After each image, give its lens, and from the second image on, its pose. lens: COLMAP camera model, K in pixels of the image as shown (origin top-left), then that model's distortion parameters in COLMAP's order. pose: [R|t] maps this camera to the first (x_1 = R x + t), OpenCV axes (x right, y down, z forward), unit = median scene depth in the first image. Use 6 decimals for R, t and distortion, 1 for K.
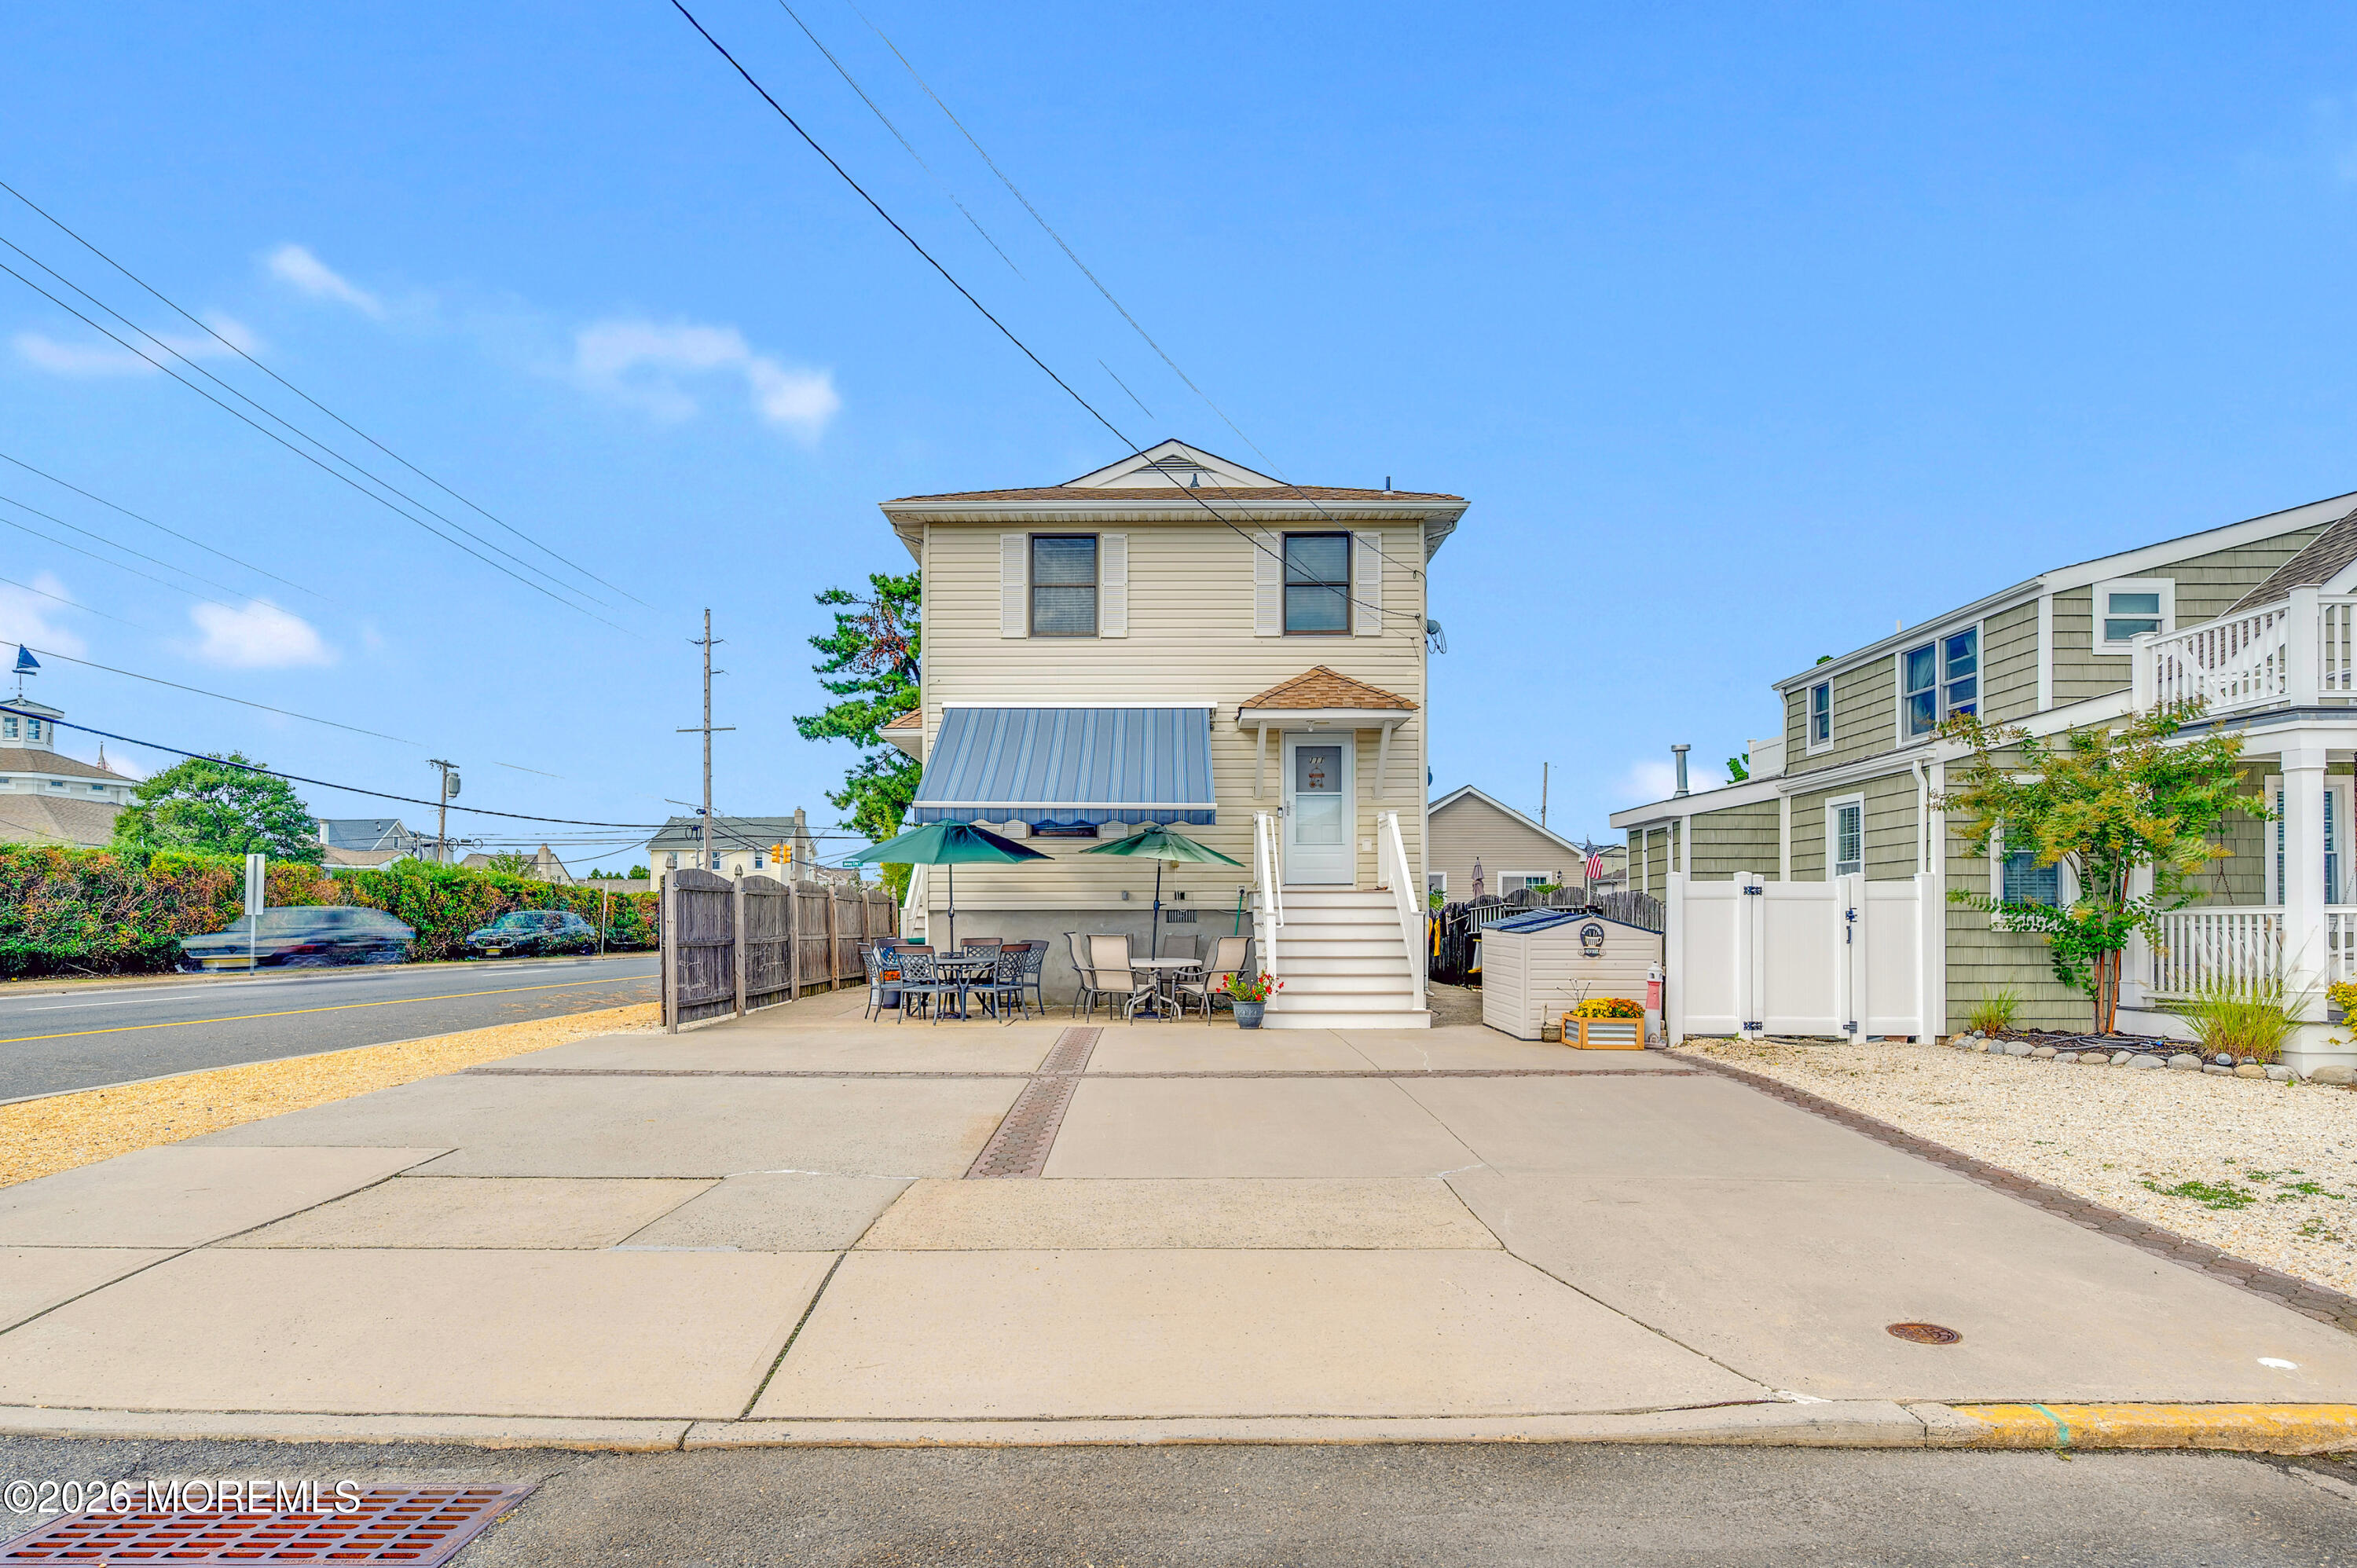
lens RADIAL K [[1379.2, 0, 1179.6], [0, 1379.2, 941.1], [0, 0, 1]] dist [-0.005501, -0.000083]
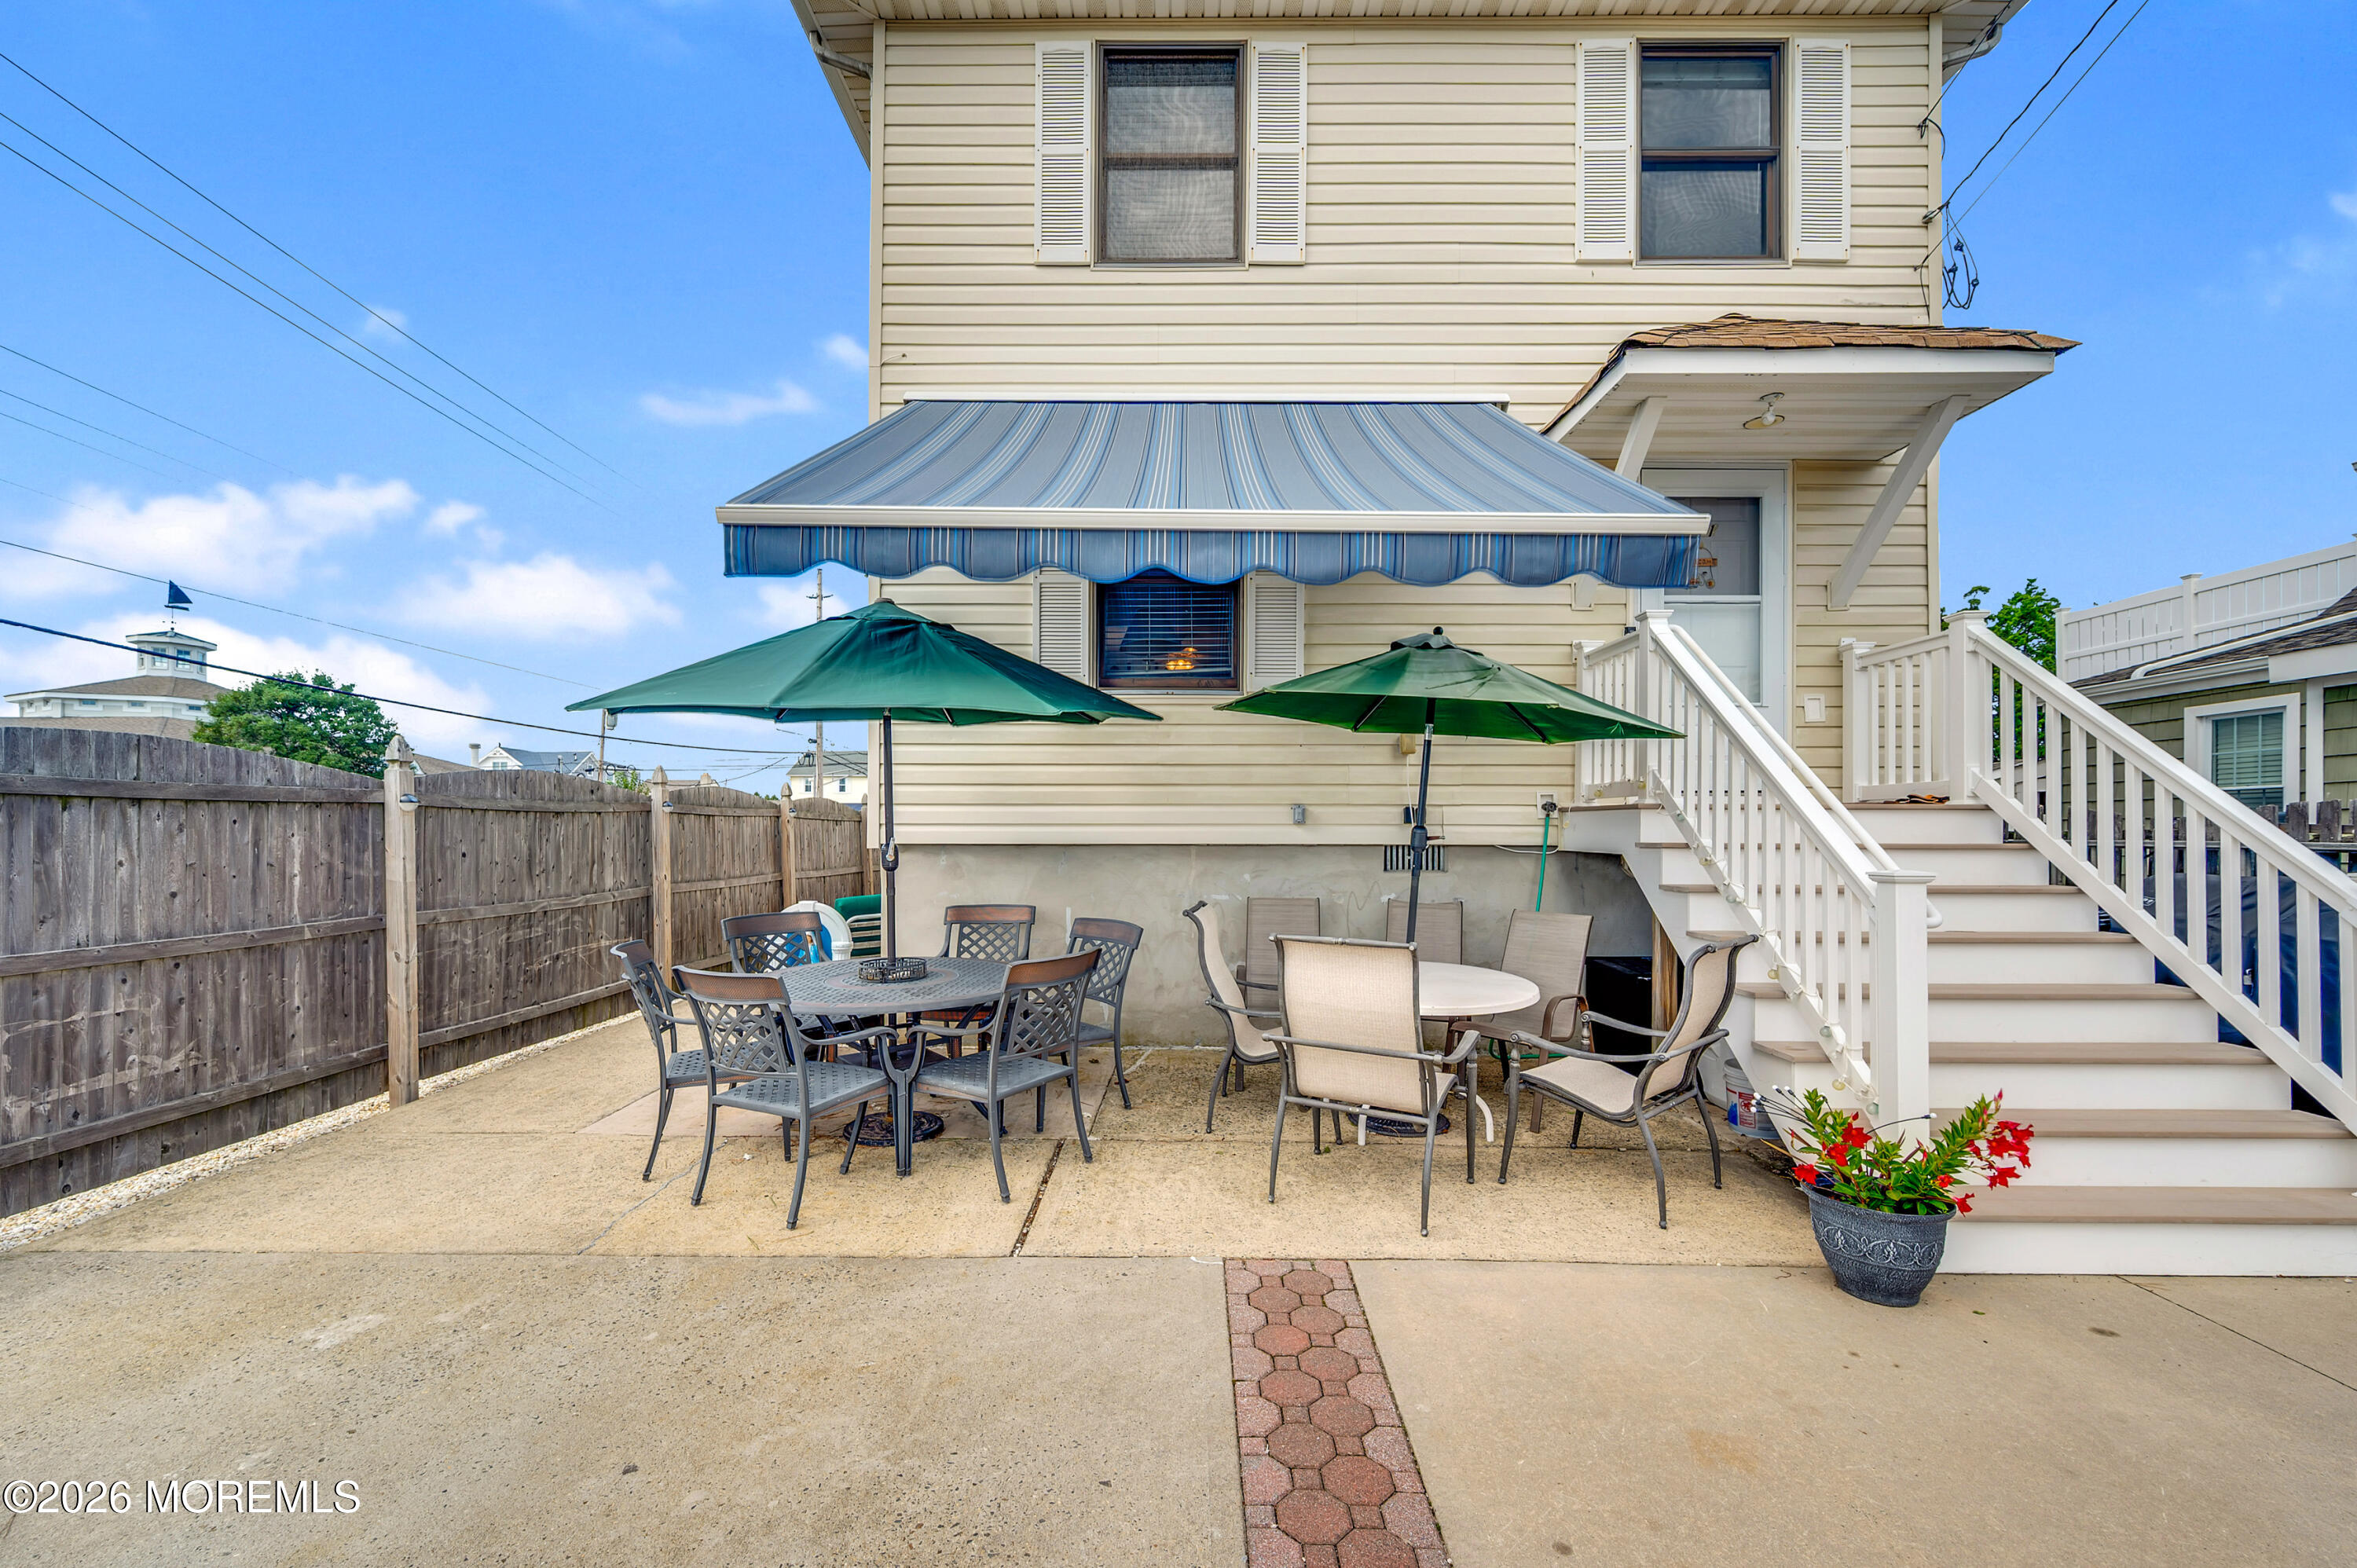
lens RADIAL K [[930.9, 0, 1190.0], [0, 930.9, 842.1], [0, 0, 1]] dist [-0.002787, 0.001873]
pose [[0.999993, 0.003705, 0.000014, -0.076761], [-0.003705, 0.999986, -0.003712, -0.022310], [-0.000028, 0.003712, 0.999993, 0.684863]]
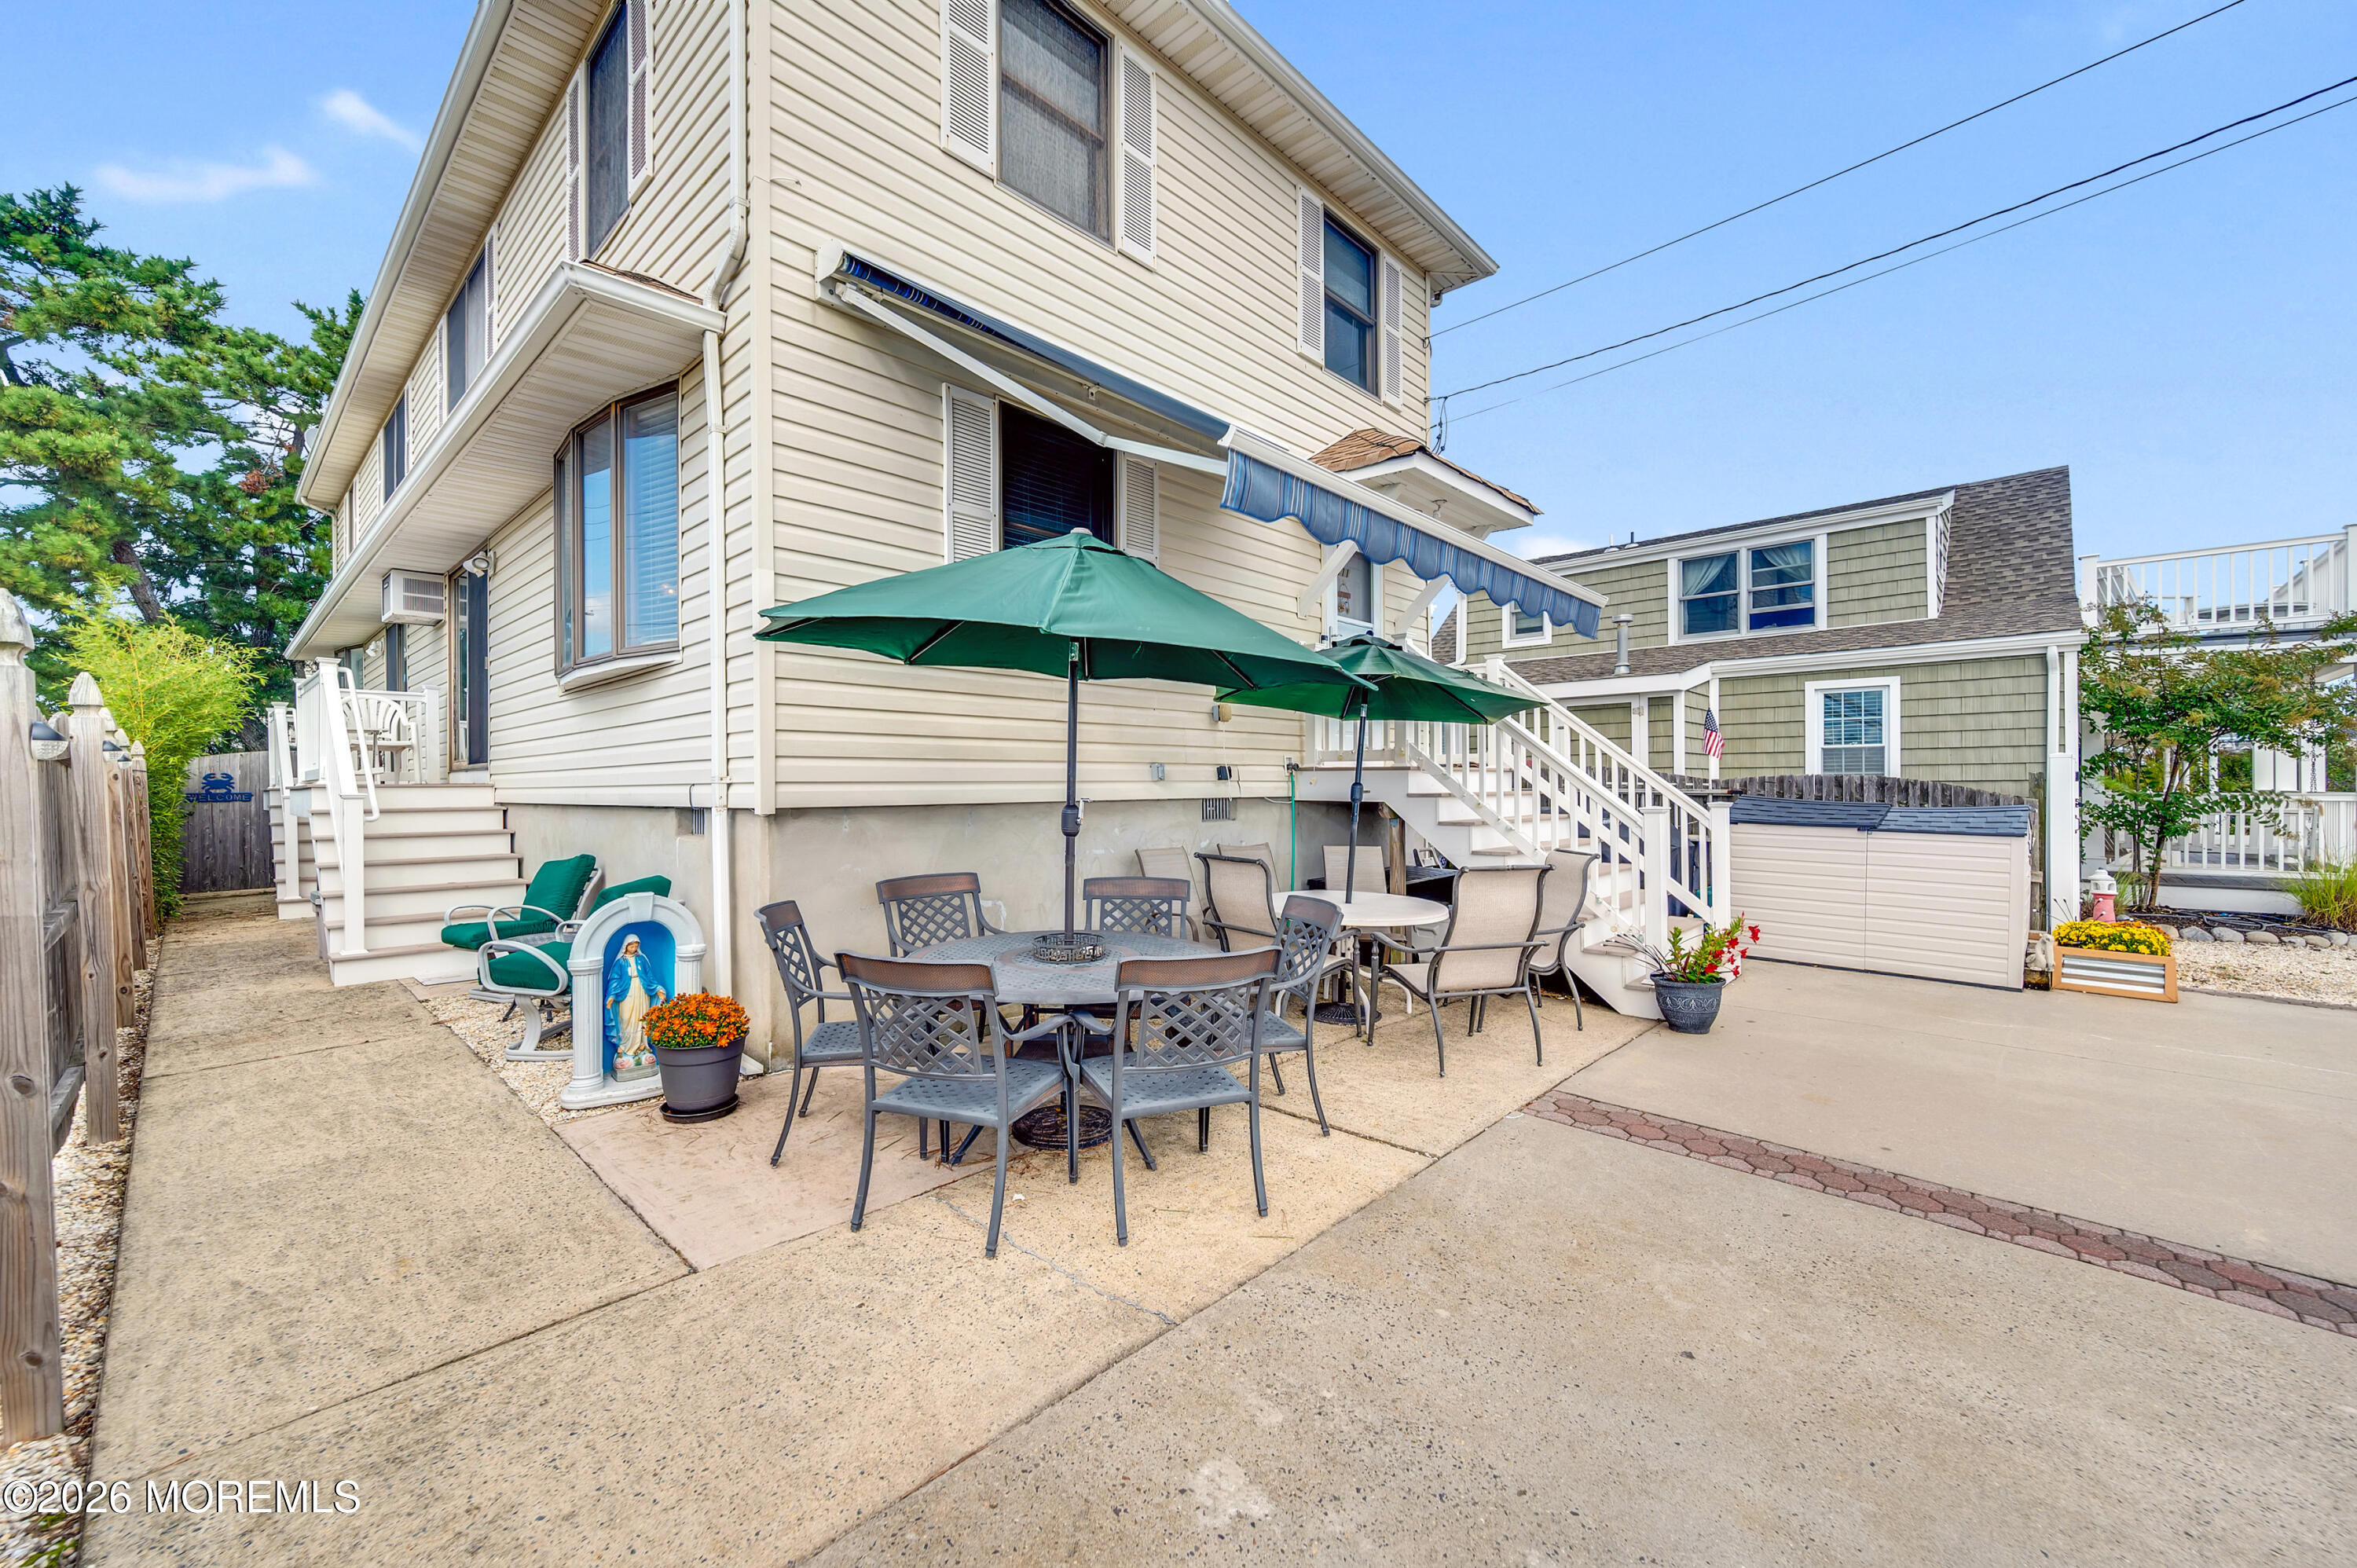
lens RADIAL K [[930.9, 0, 1161.8], [0, 930.9, 788.6], [0, 0, 1]] dist [-0.002787, 0.001873]
pose [[0.681183, -0.004031, 0.732102, -0.292845], [0.013661, 0.999881, -0.007206, -0.024290], [-0.731986, 0.014910, 0.681156, 0.764701]]
